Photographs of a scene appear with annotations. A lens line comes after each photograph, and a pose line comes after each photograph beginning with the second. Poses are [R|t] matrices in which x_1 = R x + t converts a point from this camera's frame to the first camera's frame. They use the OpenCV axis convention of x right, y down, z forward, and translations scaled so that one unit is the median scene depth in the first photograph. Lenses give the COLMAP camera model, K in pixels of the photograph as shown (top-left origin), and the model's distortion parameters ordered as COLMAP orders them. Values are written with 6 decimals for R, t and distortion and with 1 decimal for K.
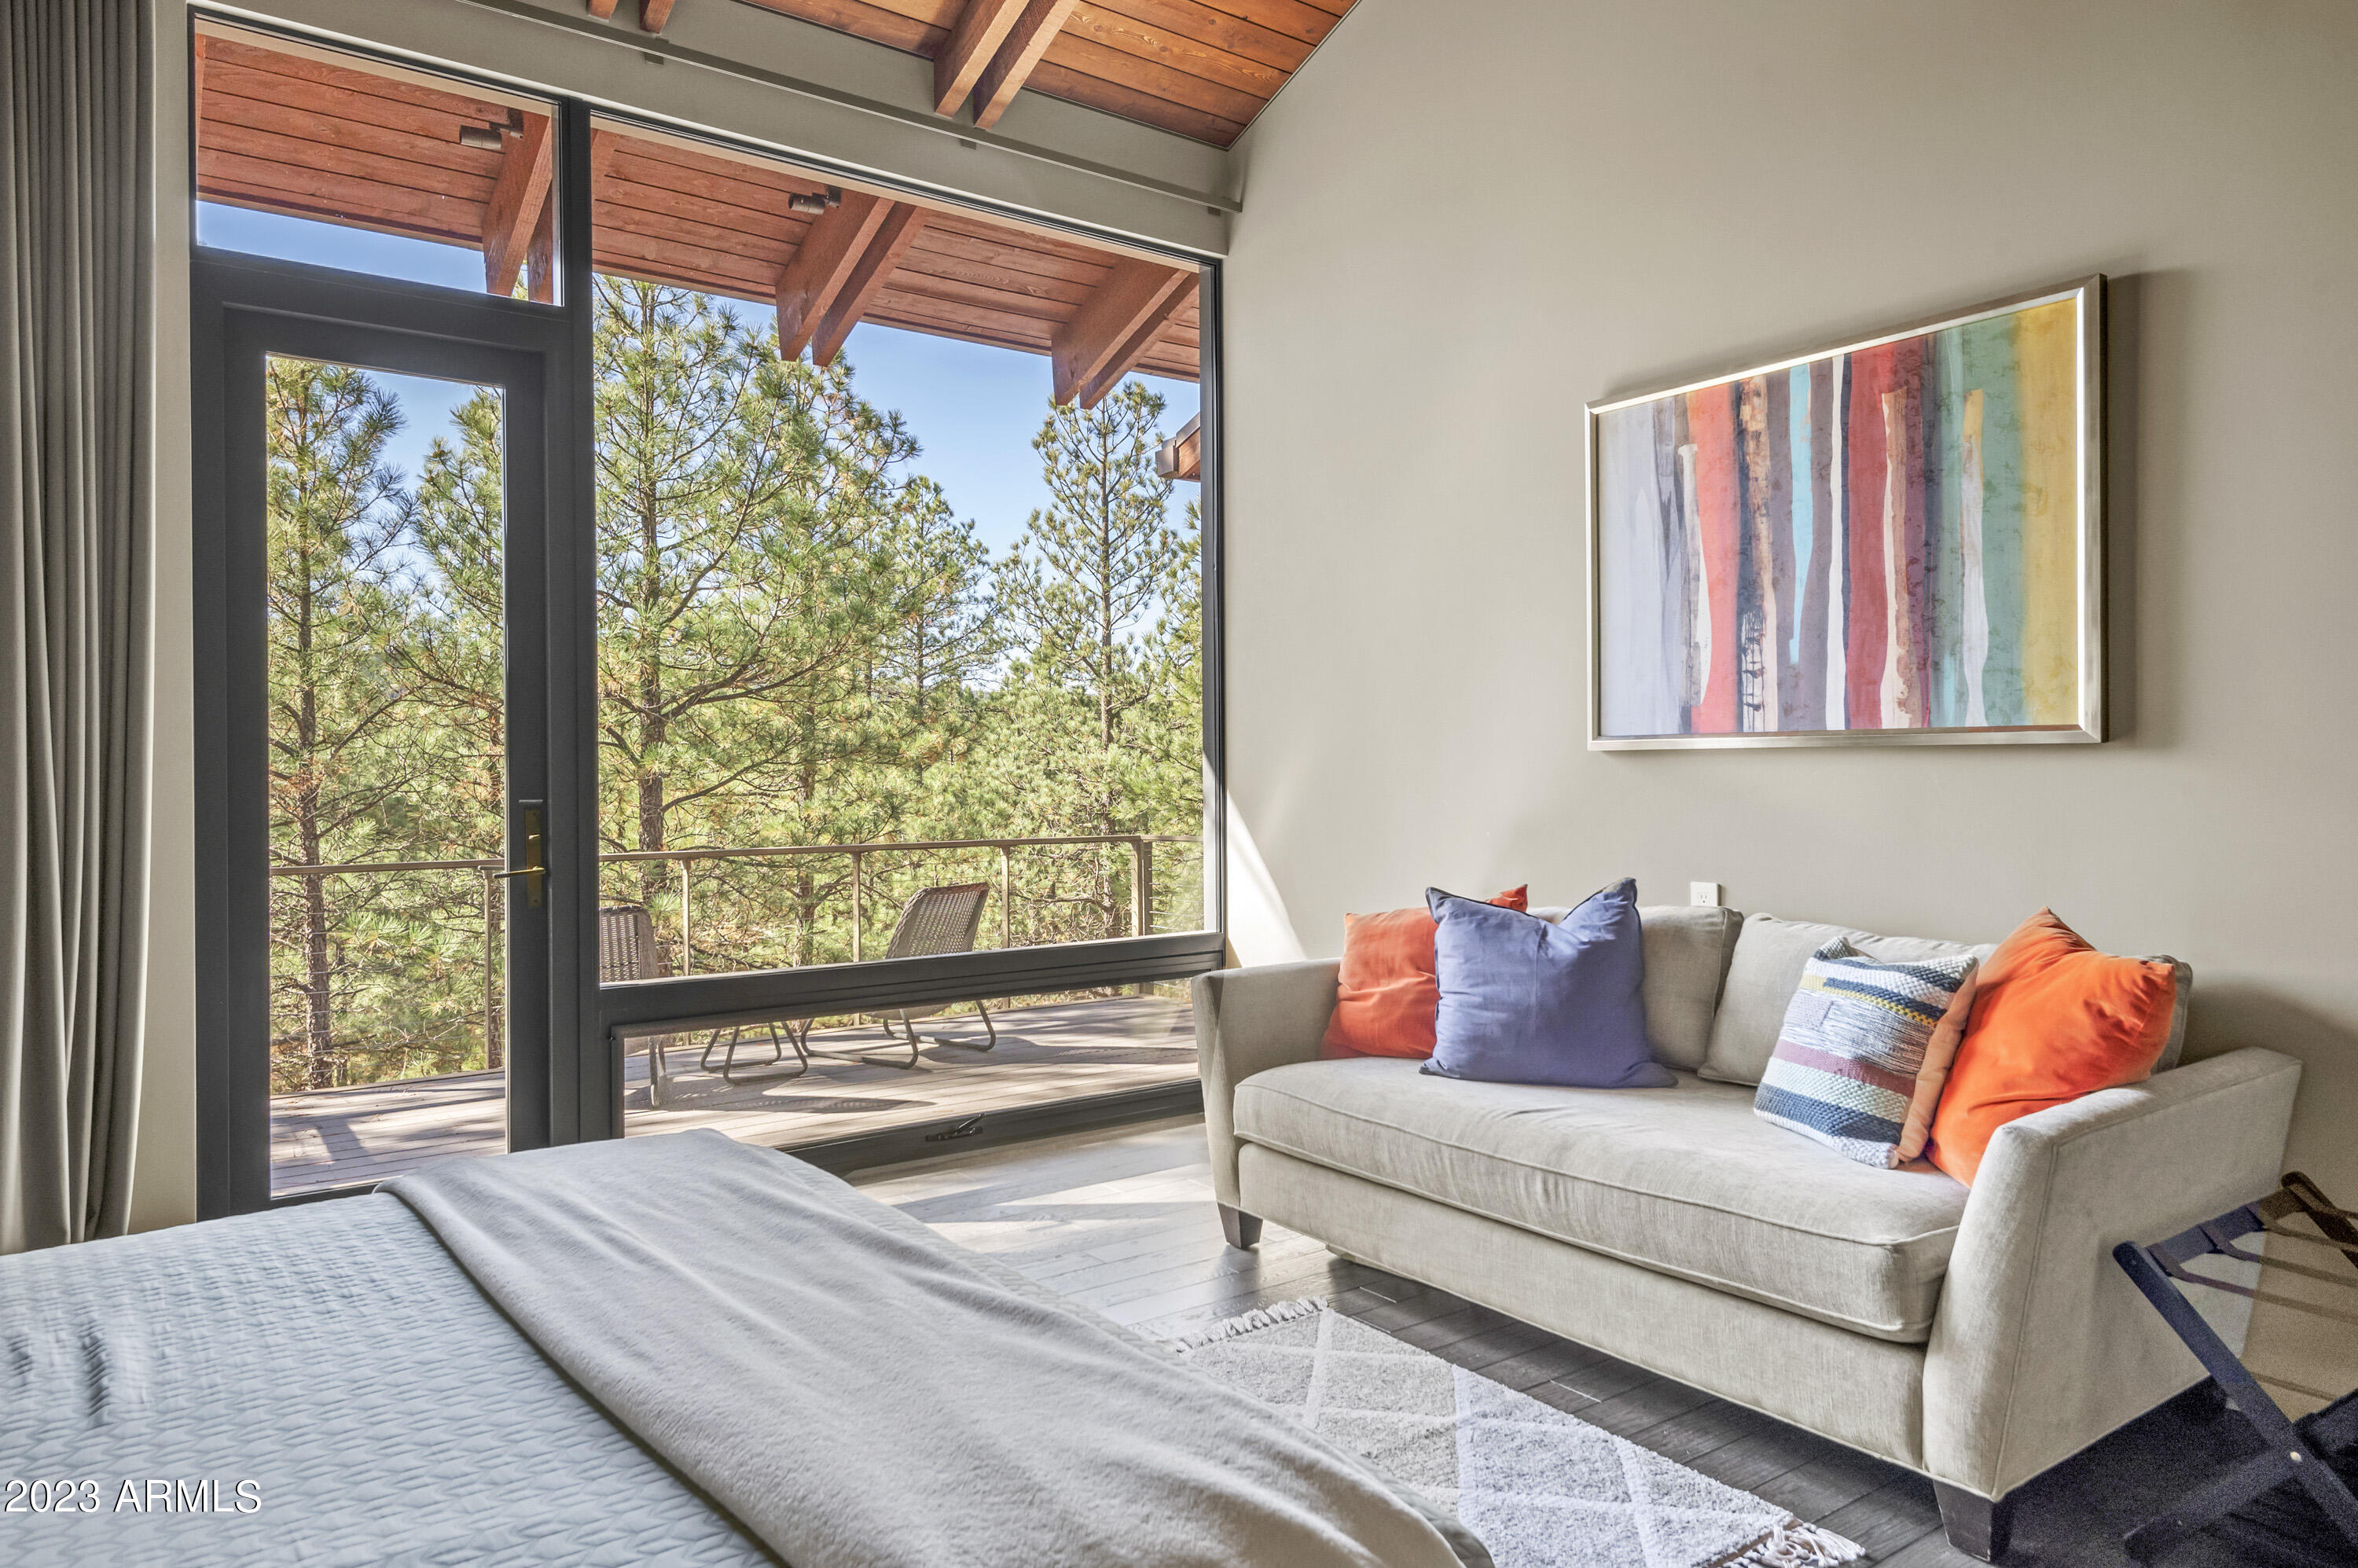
lens RADIAL K [[1452.9, 0, 1180.8], [0, 1452.9, 778.0], [0, 0, 1]] dist [0.001165, 0.005441]
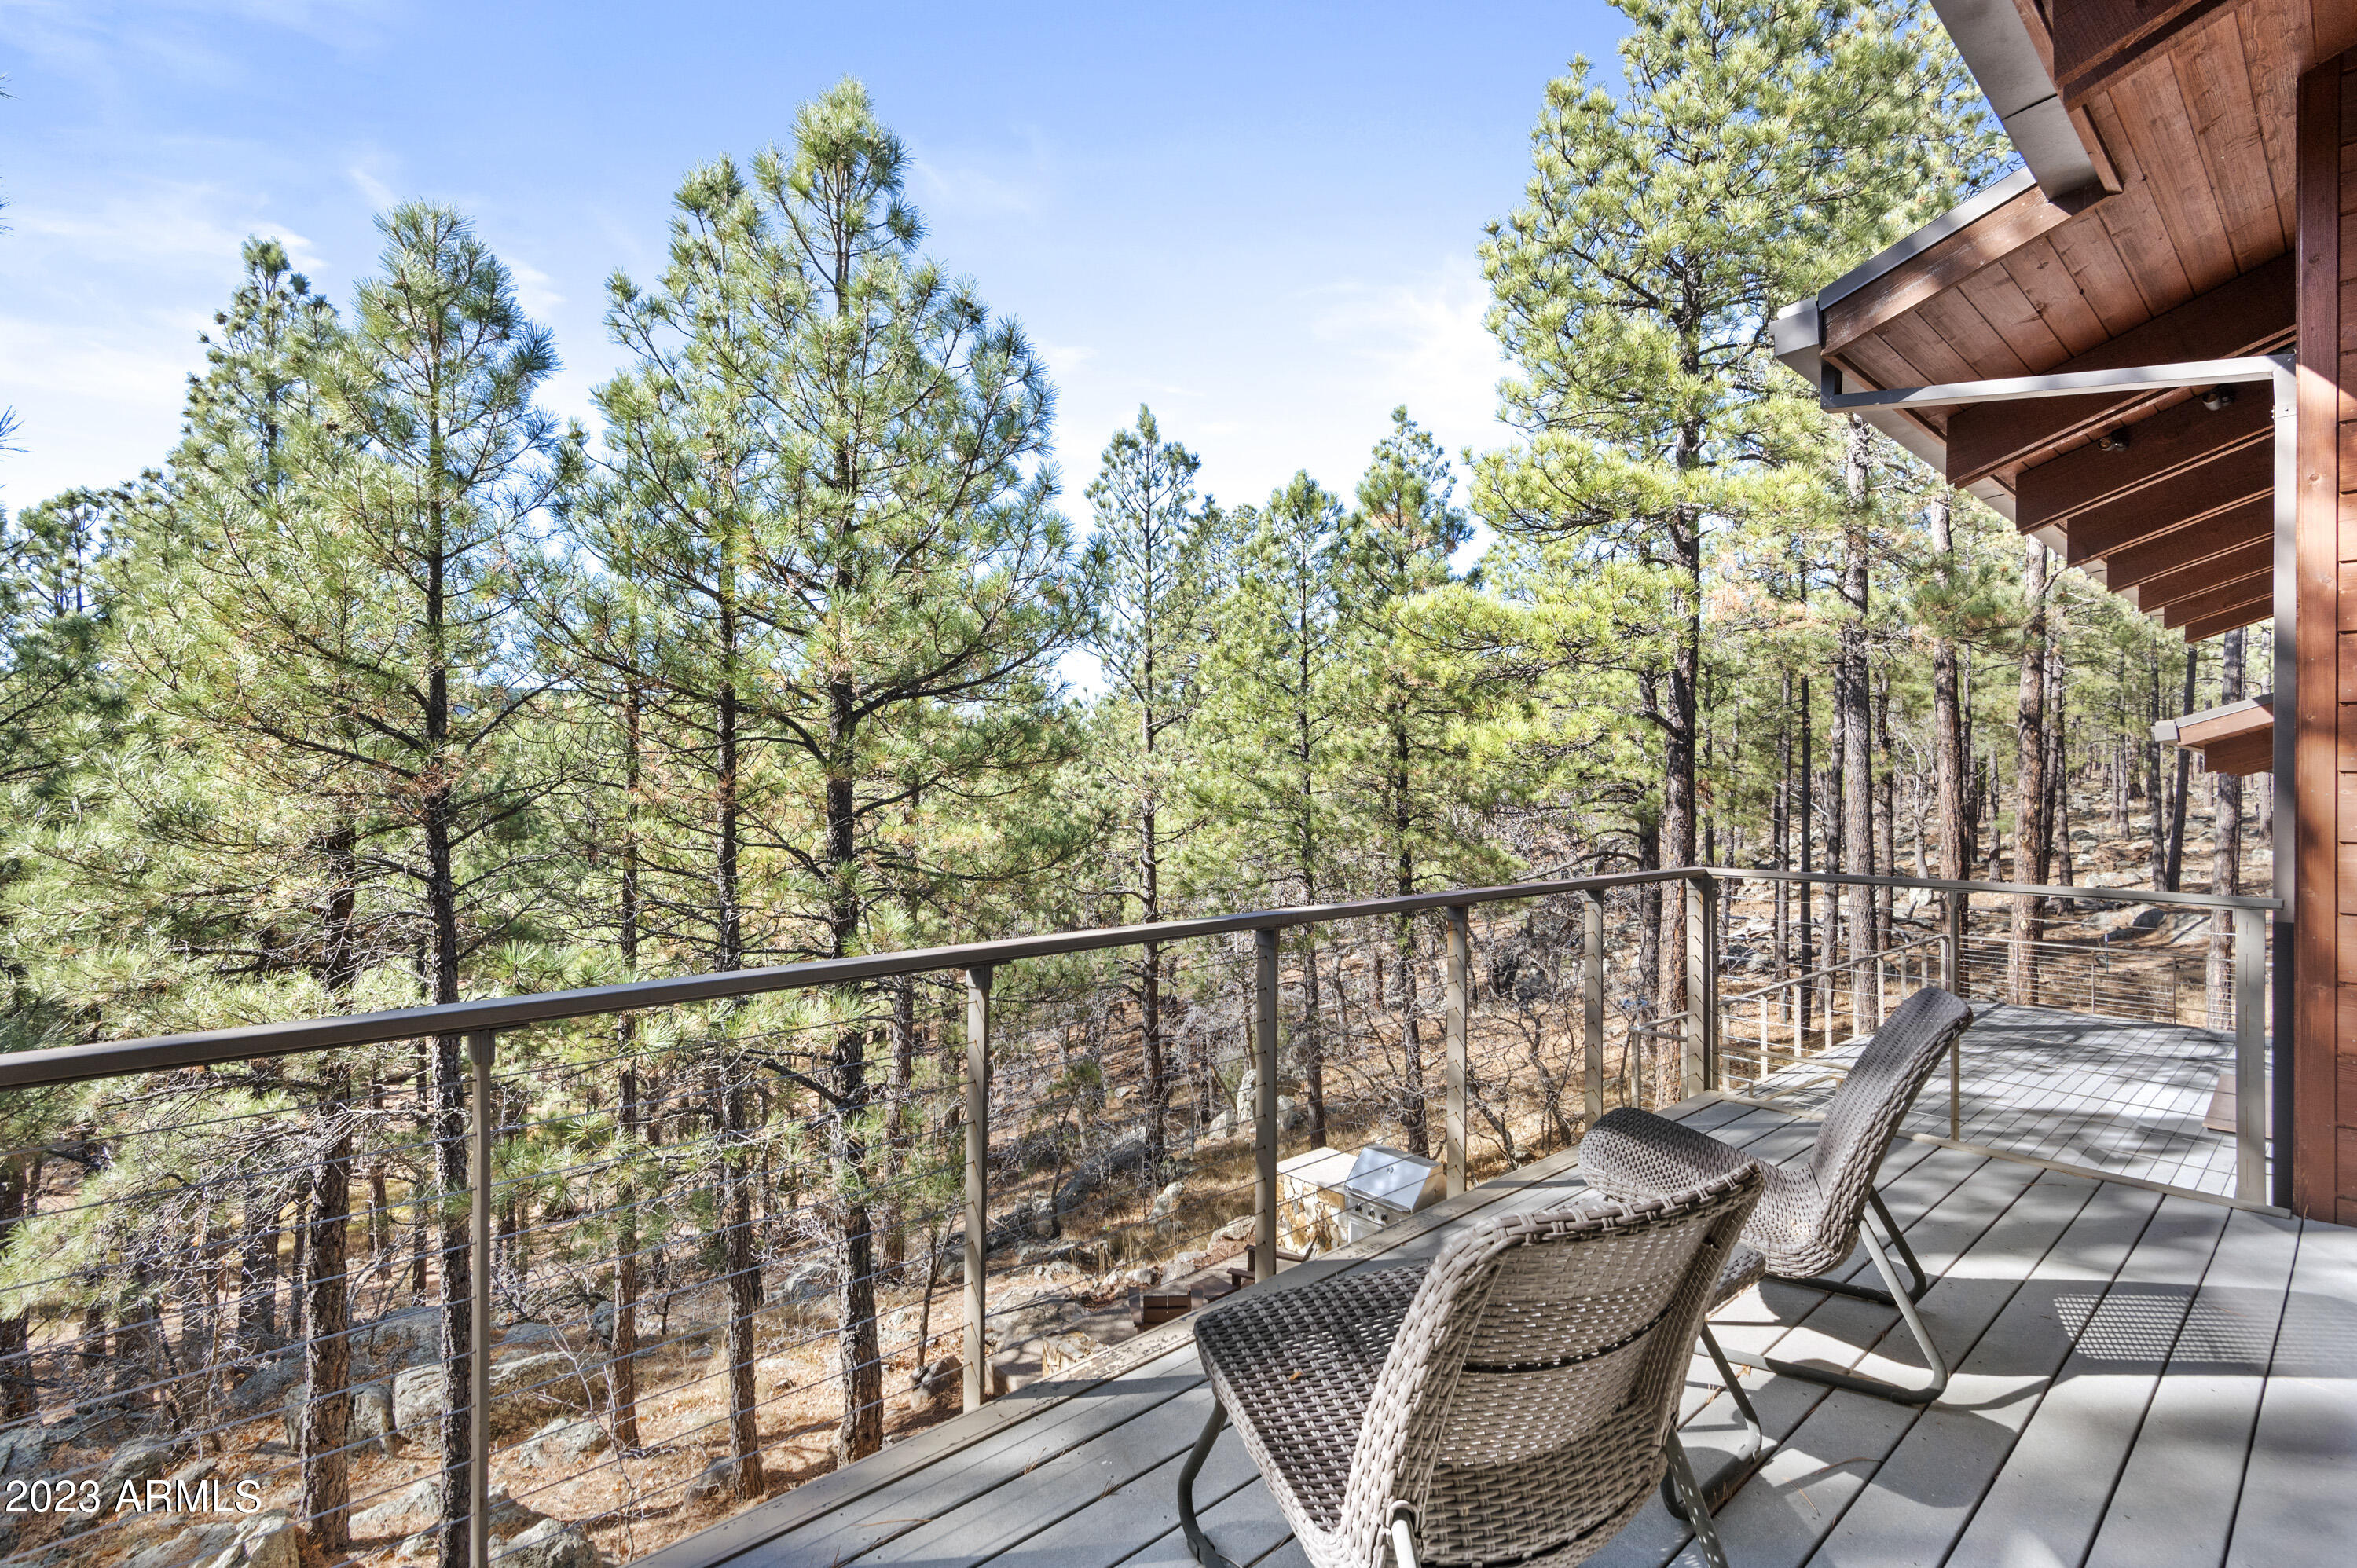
lens RADIAL K [[1090.0, 0, 1174.7], [0, 1090.0, 780.6], [0, 0, 1]] dist [0.012834, -0.001399]
pose [[0.996193, 0.011410, 0.086423, -0.208785], [-0.010476, 0.999882, -0.011250, 0.005525], [-0.086541, 0.010302, 0.996195, 0.301944]]
